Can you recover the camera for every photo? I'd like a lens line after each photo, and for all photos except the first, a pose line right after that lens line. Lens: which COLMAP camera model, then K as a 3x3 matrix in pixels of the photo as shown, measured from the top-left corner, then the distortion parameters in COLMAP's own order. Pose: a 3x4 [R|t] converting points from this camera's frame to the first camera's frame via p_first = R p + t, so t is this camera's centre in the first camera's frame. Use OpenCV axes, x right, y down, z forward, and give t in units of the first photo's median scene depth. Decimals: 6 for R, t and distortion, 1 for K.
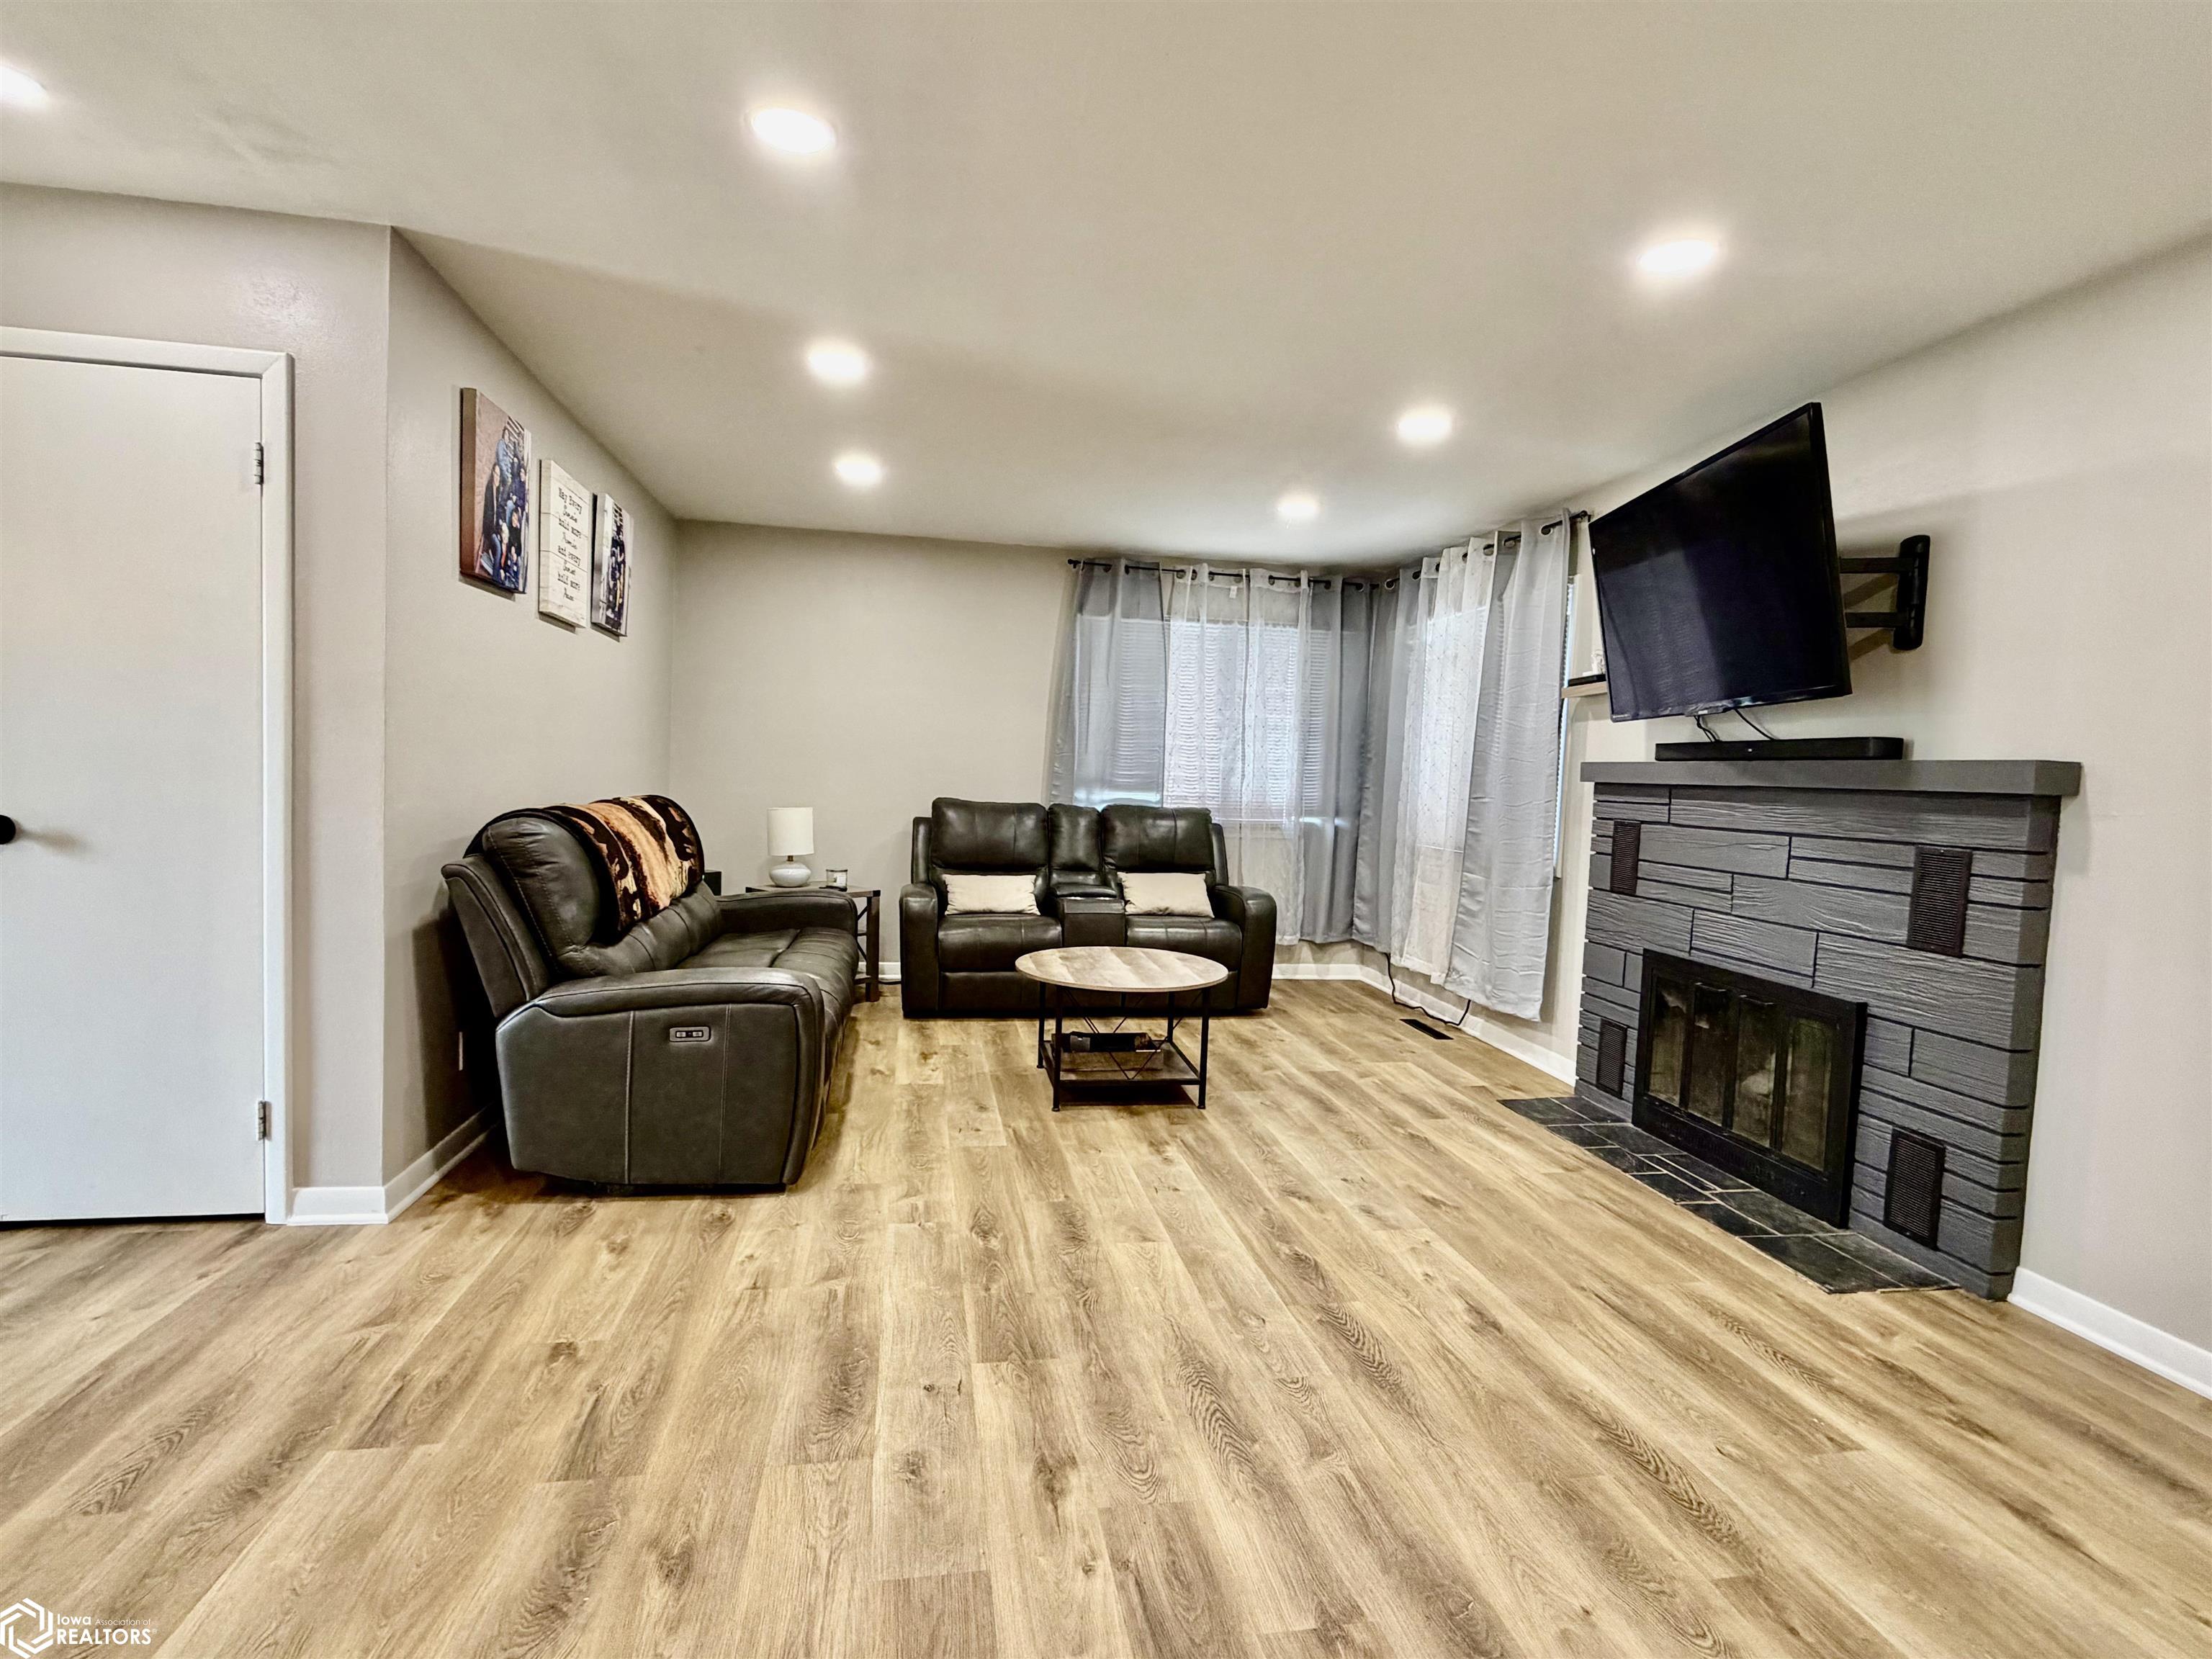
lens RADIAL K [[1051.9, 0, 1106.0], [0, 1051.9, 829.5], [0, 0, 1]] dist [-0.000176, 0.000263]
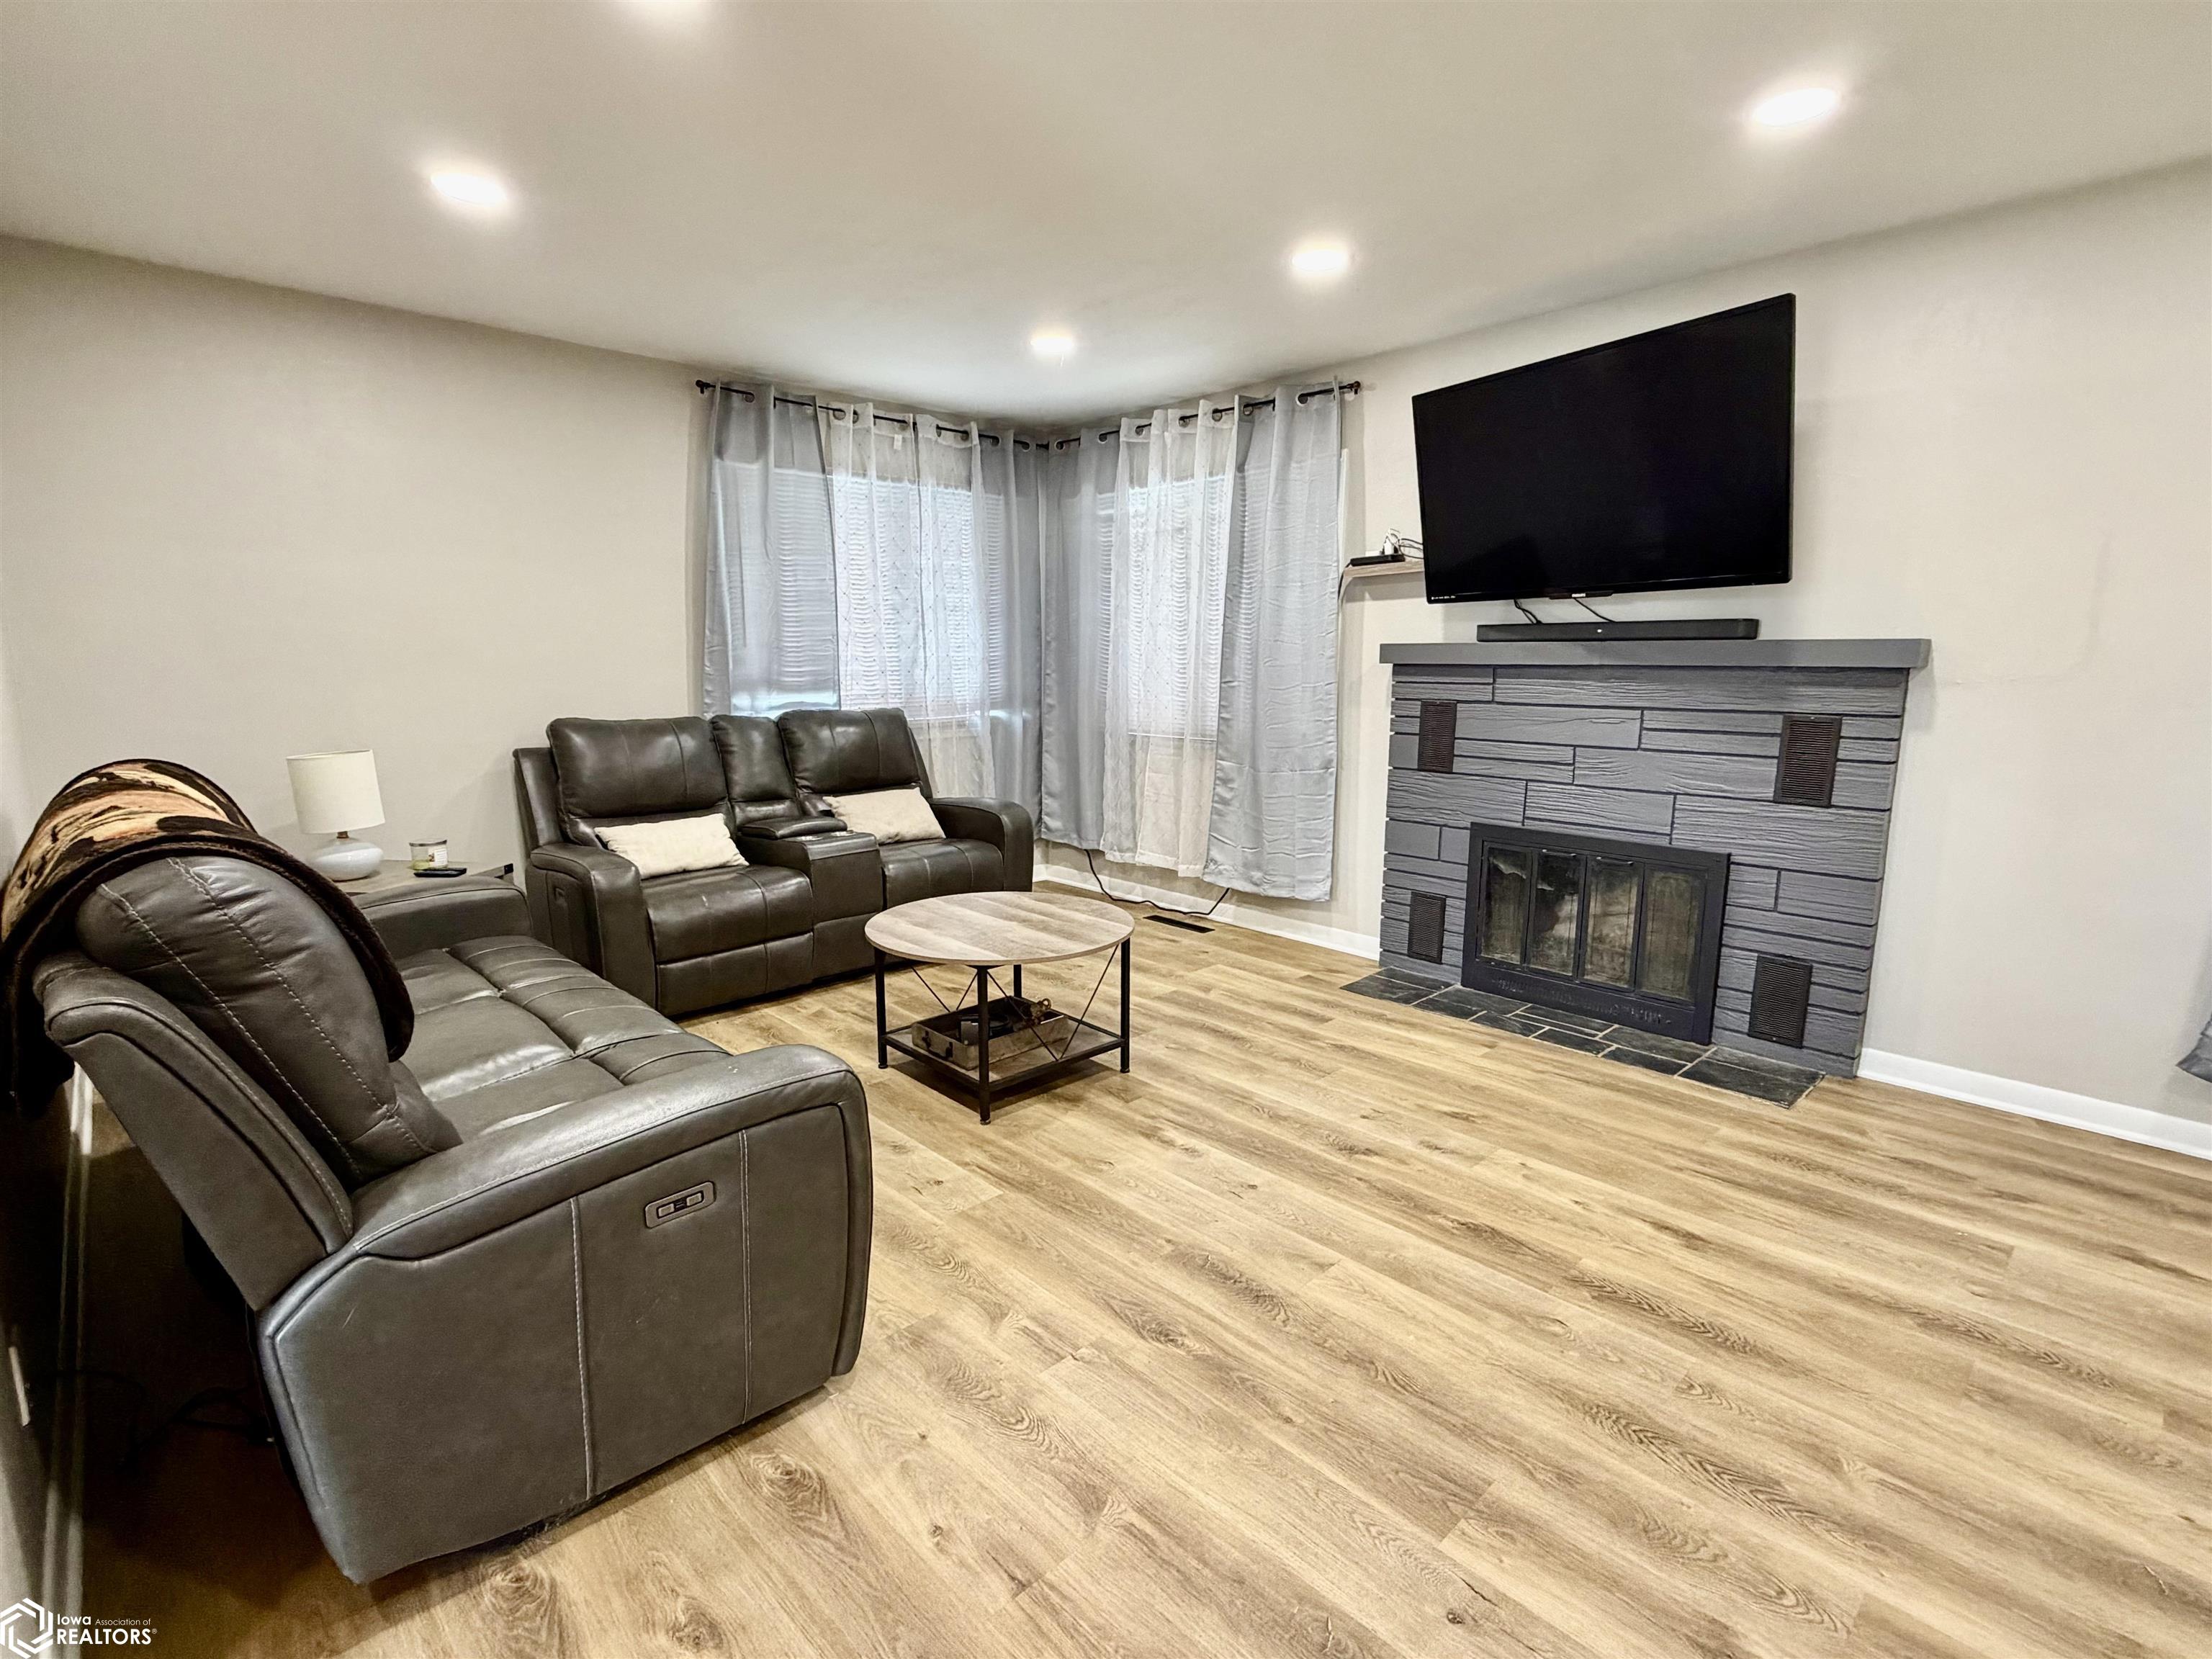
lens RADIAL K [[1051.9, 0, 1106.0], [0, 1051.9, 829.5], [0, 0, 1]] dist [-0.000176, 0.000263]
pose [[0.835075, -0.126525, 0.535388, -0.358431], [0.061202, 0.988518, 0.138150, -0.047845], [-0.546721, -0.082599, 0.833231, 0.321277]]
